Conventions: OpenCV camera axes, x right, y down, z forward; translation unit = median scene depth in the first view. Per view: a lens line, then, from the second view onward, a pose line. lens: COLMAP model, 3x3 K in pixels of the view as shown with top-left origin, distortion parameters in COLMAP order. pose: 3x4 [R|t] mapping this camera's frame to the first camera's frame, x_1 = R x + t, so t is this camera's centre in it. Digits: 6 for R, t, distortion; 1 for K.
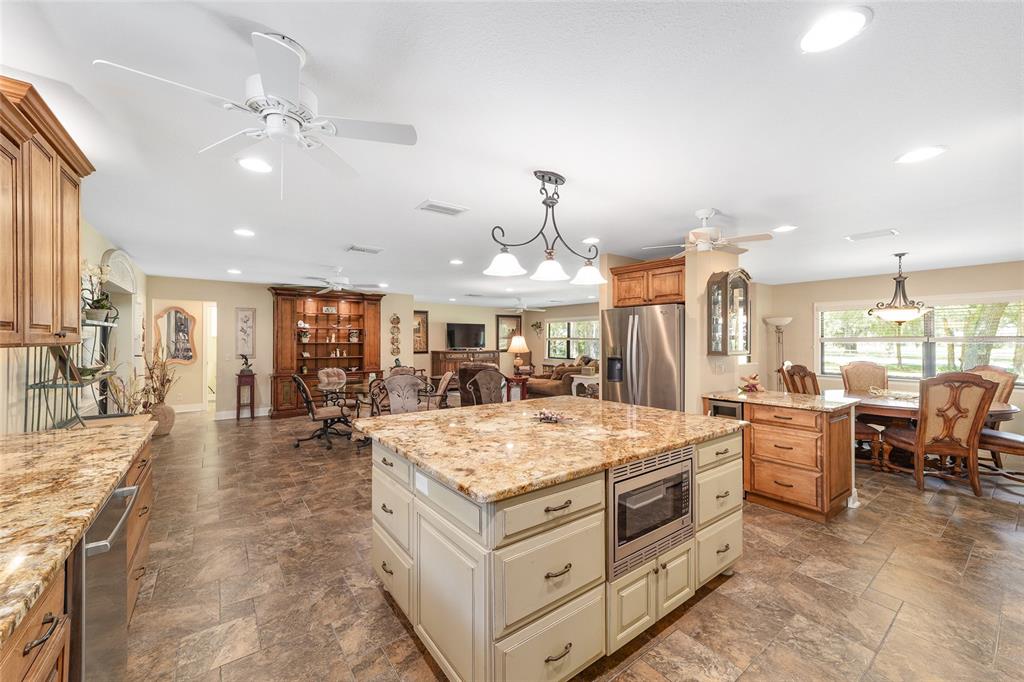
lens RADIAL K [[391.2, 0, 509.6], [0, 391.2, 335.6], [0, 0, 1]] dist [-0.003594, 0.004279]
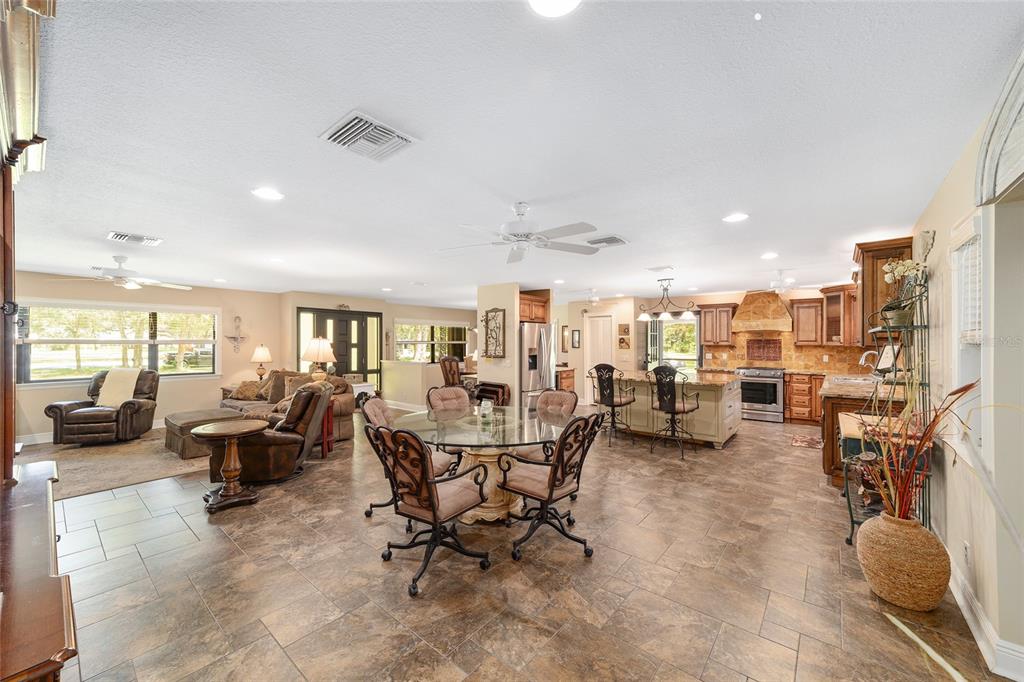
lens RADIAL K [[391.2, 0, 504.0], [0, 391.2, 340.9], [0, 0, 1]] dist [-0.003594, 0.004279]
pose [[-0.219048, 0.002142, 0.975712, -0.681283], [-0.009053, 0.999950, -0.004228, 0.007508], [-0.975672, -0.009759, -0.219017, 0.818903]]
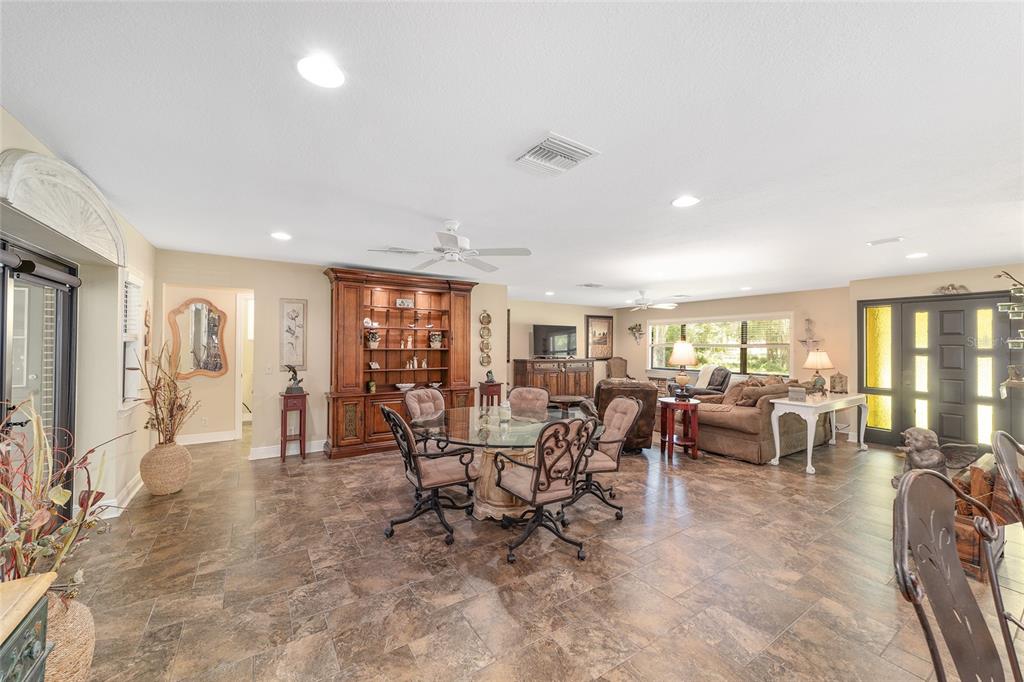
lens RADIAL K [[391.2, 0, 513.3], [0, 391.2, 341.0], [0, 0, 1]] dist [-0.003594, 0.004279]
pose [[0.998299, 0.004025, -0.058163, -0.224487], [-0.004083, 0.999991, -0.000868, 0.003832], [0.058159, 0.001104, 0.998307, 0.300753]]
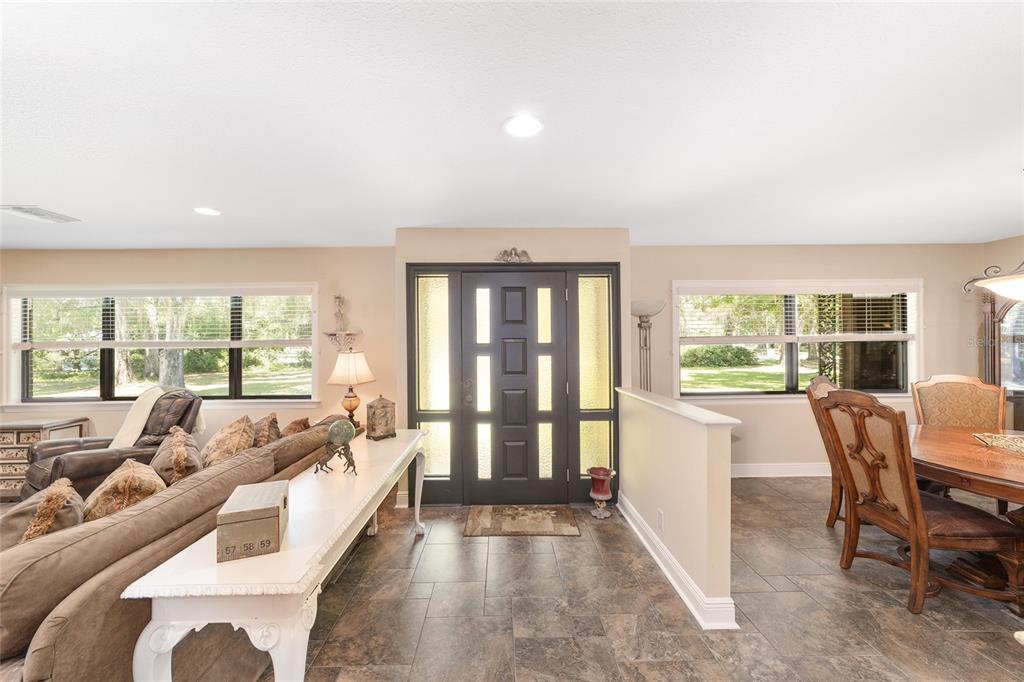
lens RADIAL K [[391.2, 0, 507.3], [0, 391.2, 342.4], [0, 0, 1]] dist [-0.003594, 0.004279]
pose [[0.587652, -0.008104, 0.809073, 0.116679], [0.004099, 0.999967, 0.007039, 0.008773], [-0.809103, -0.000820, 0.587666, 0.758270]]
